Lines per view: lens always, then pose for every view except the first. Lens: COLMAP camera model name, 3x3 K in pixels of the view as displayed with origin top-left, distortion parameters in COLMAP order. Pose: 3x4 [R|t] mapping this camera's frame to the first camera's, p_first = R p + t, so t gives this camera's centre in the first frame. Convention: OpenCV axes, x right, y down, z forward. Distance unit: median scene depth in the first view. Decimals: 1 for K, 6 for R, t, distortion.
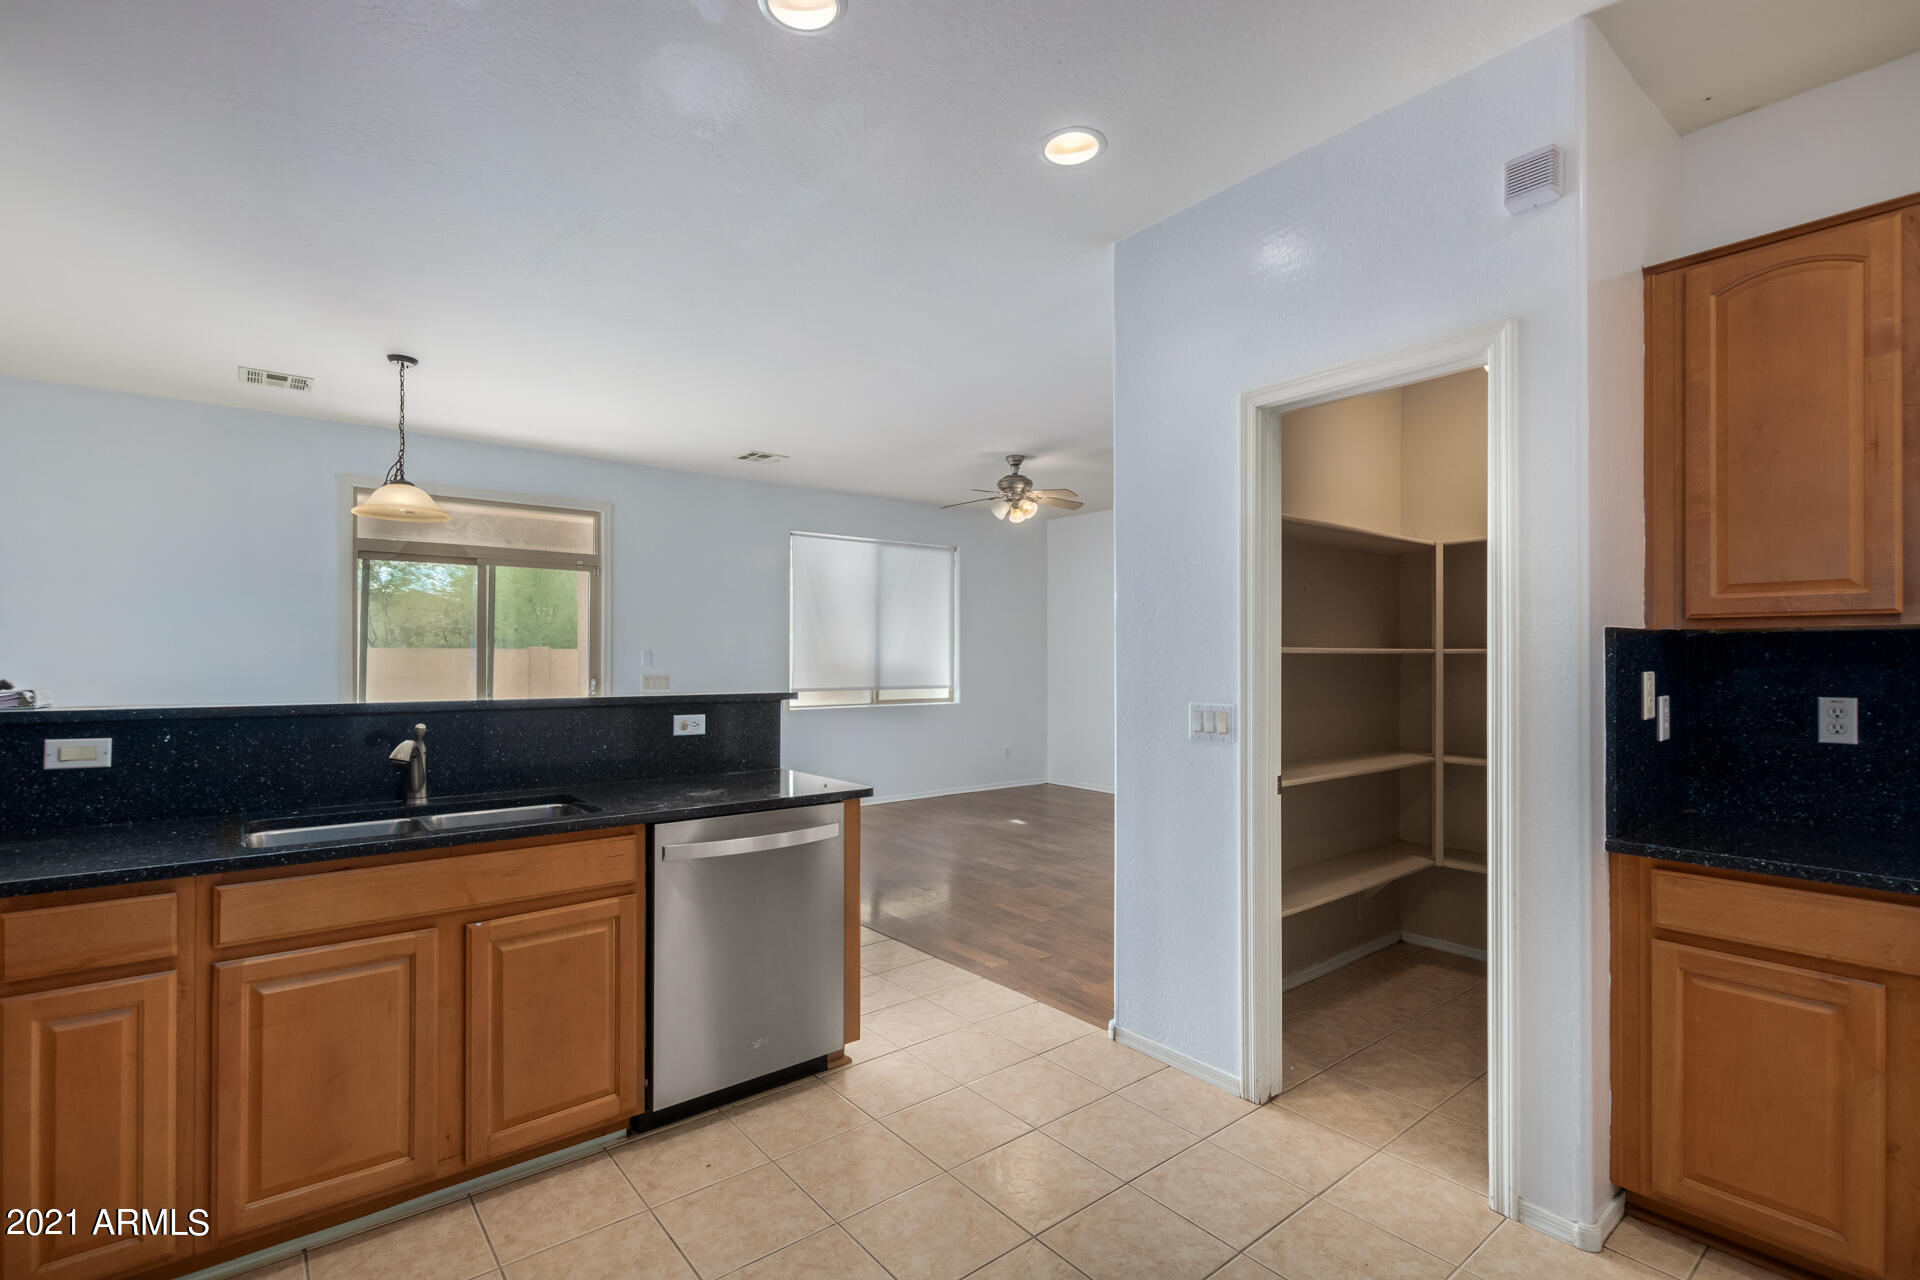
lens RADIAL K [[911.9, 0, 963.0], [0, 911.9, 644.6], [0, 0, 1]] dist [0.009133, 0.000180]
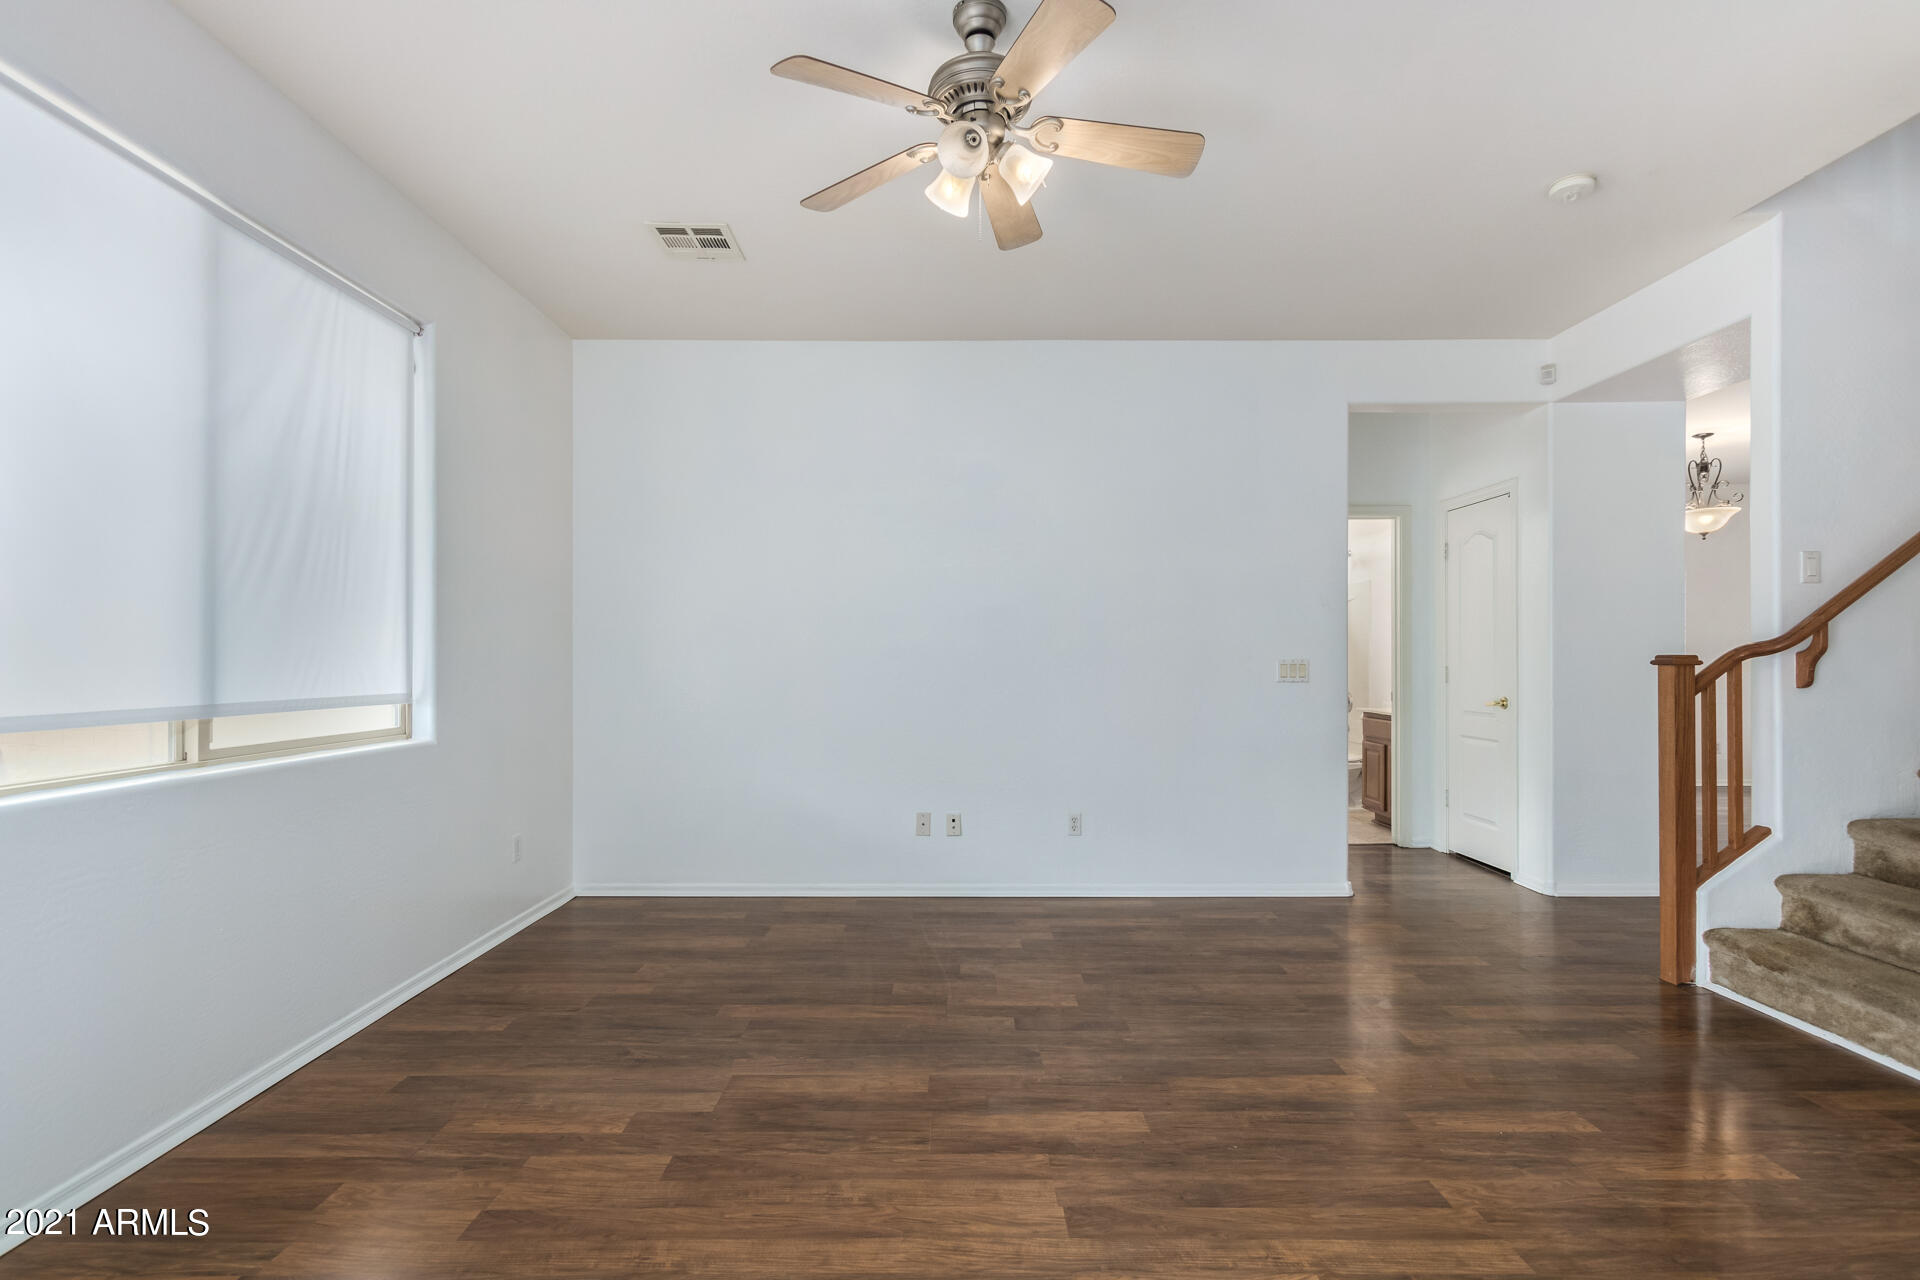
lens RADIAL K [[911.9, 0, 958.0], [0, 911.9, 646.5], [0, 0, 1]] dist [0.009133, 0.000180]
pose [[0.628834, 0.000927, 0.777539, -0.161495], [-0.004779, 0.999985, 0.002673, 0.023101], [-0.777525, -0.005396, 0.628829, 0.592619]]
